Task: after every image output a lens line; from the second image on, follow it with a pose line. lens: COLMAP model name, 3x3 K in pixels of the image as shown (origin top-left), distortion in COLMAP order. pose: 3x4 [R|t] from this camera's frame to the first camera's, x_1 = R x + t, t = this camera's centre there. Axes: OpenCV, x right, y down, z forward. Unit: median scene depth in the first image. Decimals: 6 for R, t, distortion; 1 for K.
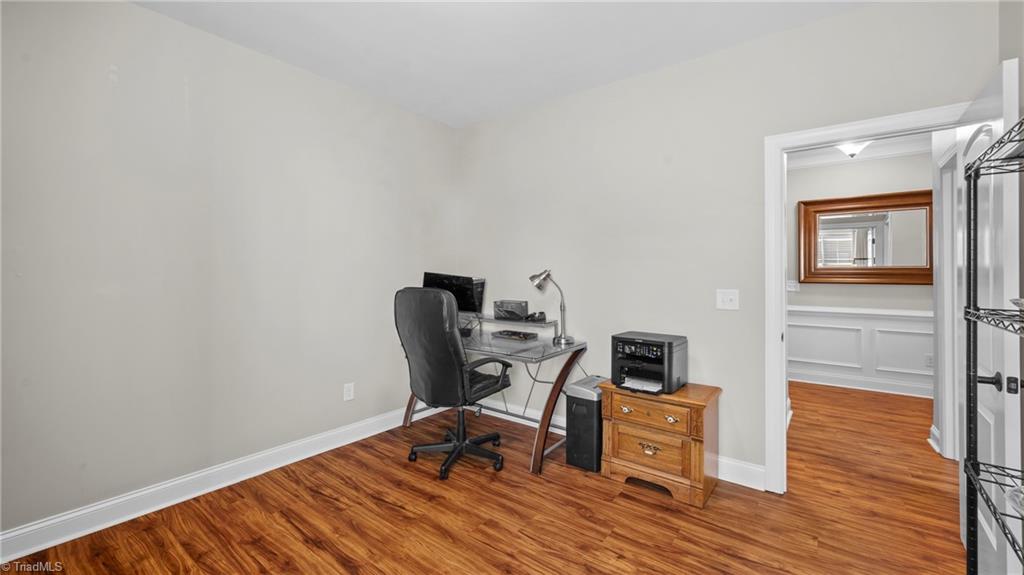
lens RADIAL K [[412.9, 0, 530.0], [0, 412.9, 268.6], [0, 0, 1]] dist [-0.000167, 0.000917]
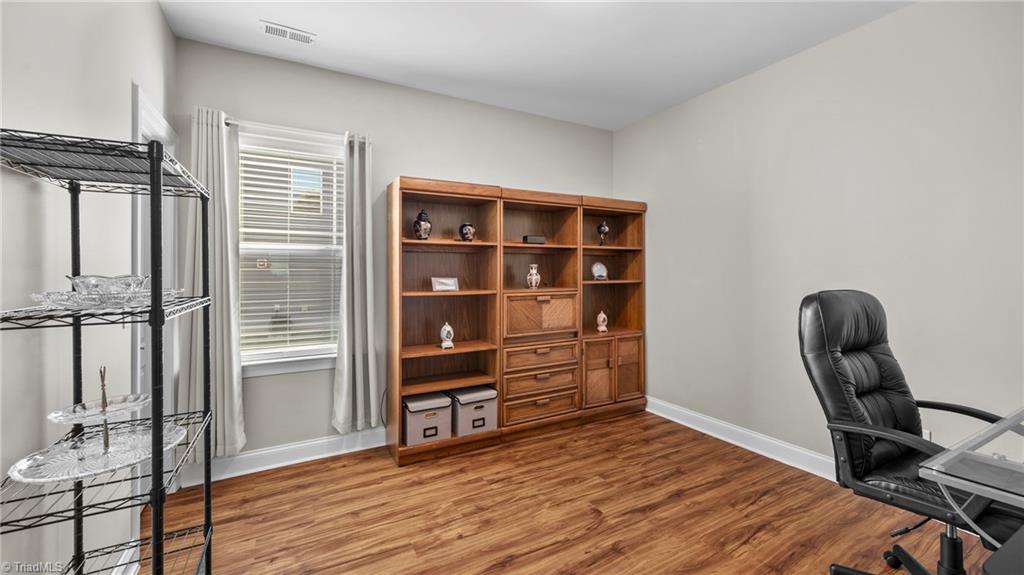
lens RADIAL K [[412.9, 0, 512.6], [0, 412.9, 281.4], [0, 0, 1]] dist [-0.000167, 0.000917]
pose [[-0.408405, 0.011277, -0.912731, 0.696579], [0.004267, 0.999936, 0.010445, 0.025043], [0.912791, 0.000371, -0.408427, 0.950661]]
